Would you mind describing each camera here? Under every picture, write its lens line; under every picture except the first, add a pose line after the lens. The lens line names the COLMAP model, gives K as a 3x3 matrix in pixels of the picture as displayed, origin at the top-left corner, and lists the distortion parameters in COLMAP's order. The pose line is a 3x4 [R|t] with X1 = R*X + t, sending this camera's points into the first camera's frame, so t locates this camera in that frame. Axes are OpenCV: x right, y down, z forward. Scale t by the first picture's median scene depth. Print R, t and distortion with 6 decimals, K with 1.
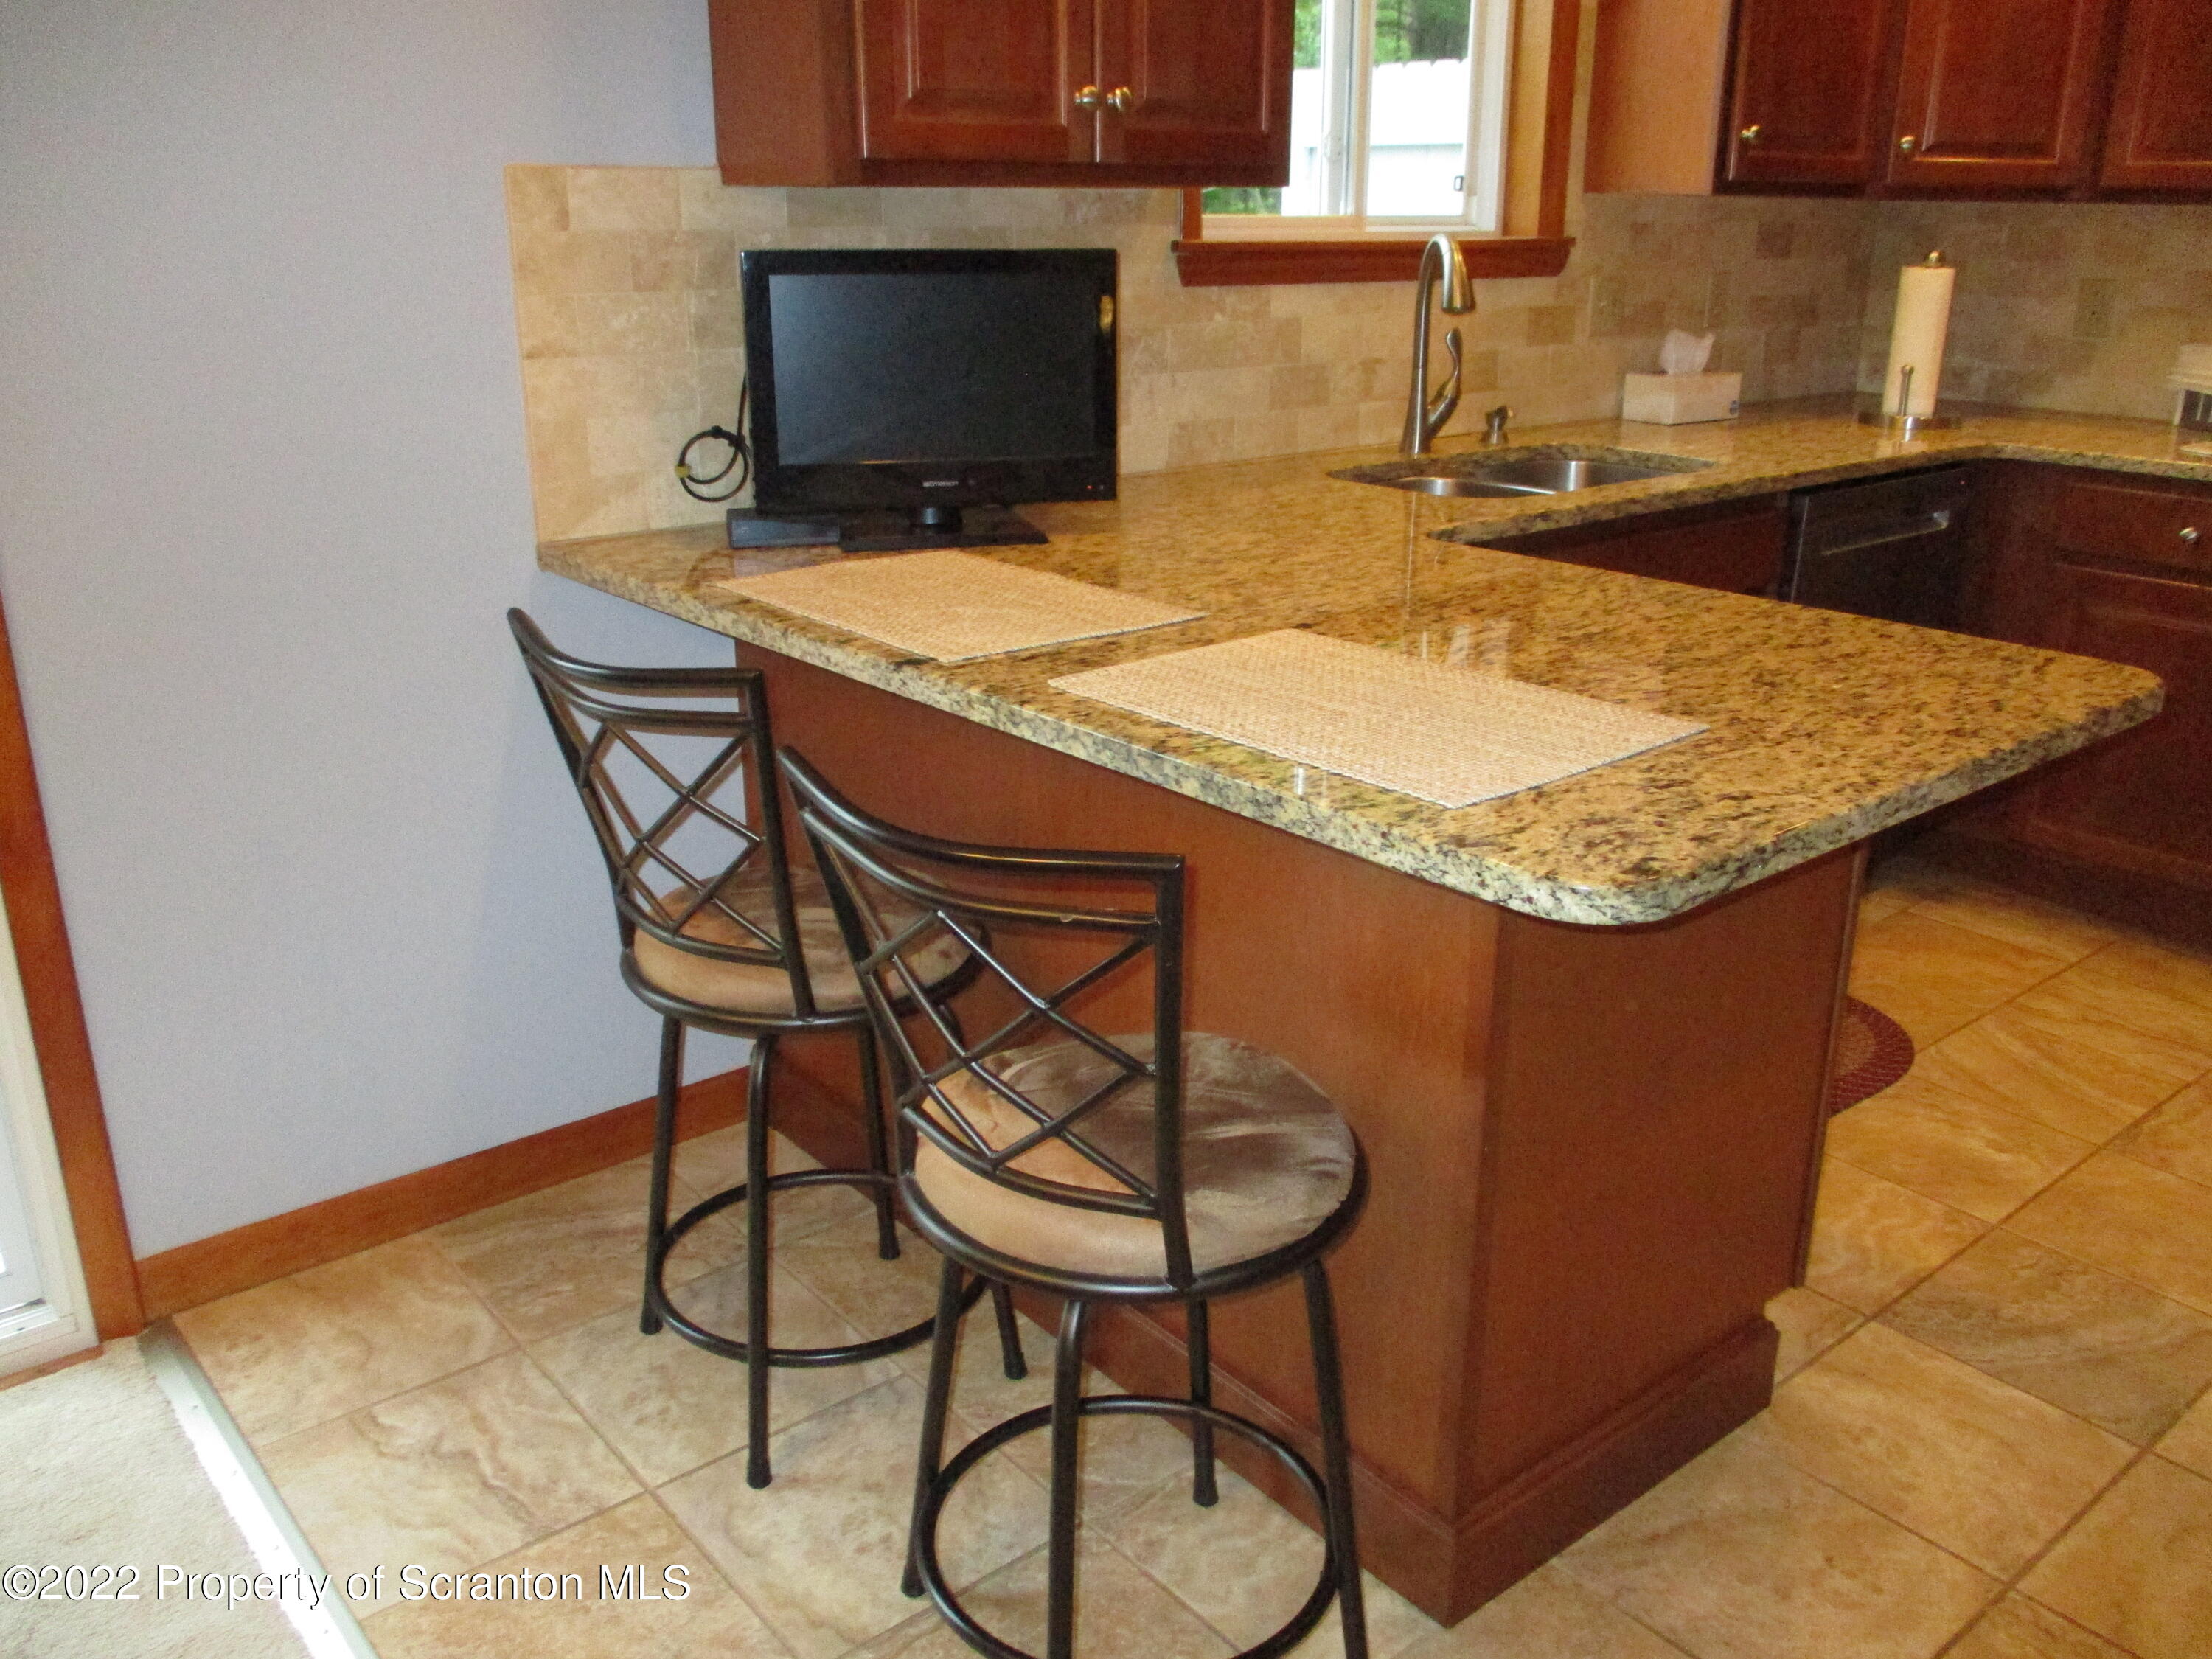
lens RADIAL K [[1845.9, 0, 1101.8], [0, 1845.9, 830.7], [0, 0, 1]] dist [-0.040426, 0.022759]
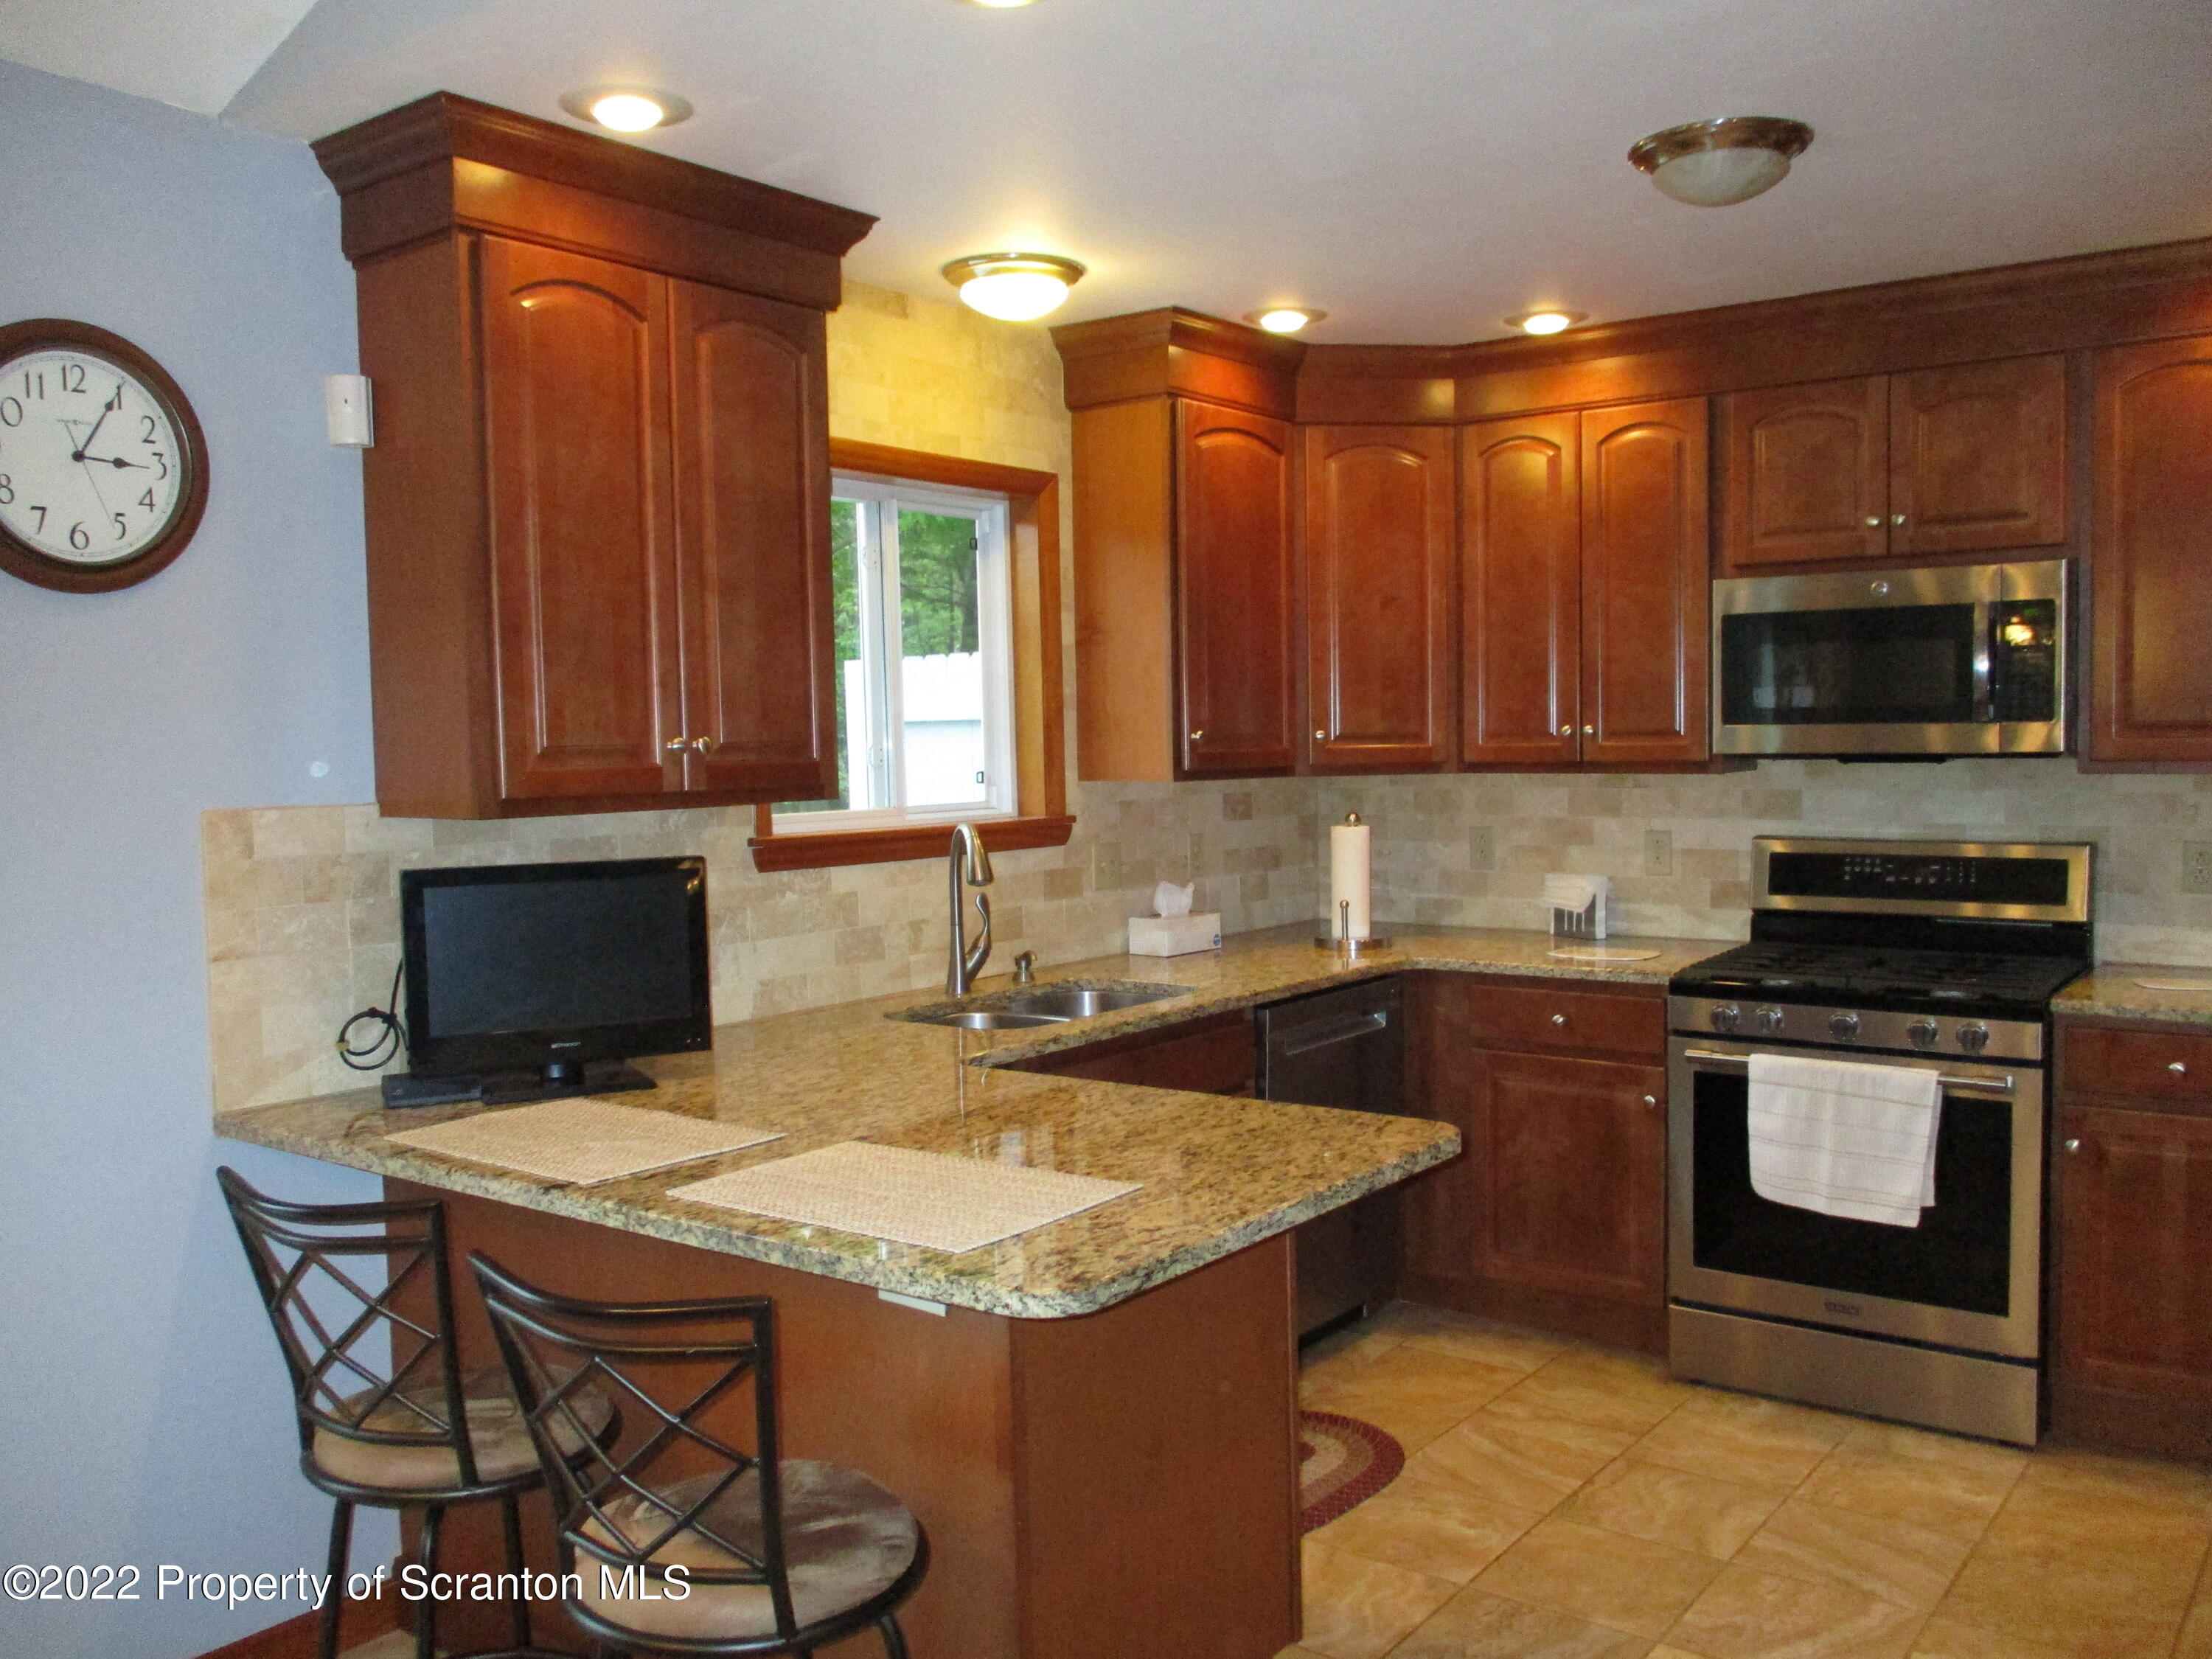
lens RADIAL K [[1845.9, 0, 1101.8], [0, 1845.9, 830.7], [0, 0, 1]] dist [-0.040426, 0.022759]
pose [[0.974678, -0.035154, 0.220834, -0.004606], [0.095367, 0.958599, -0.268316, 0.039572], [-0.202259, 0.282582, 0.937677, -0.273000]]
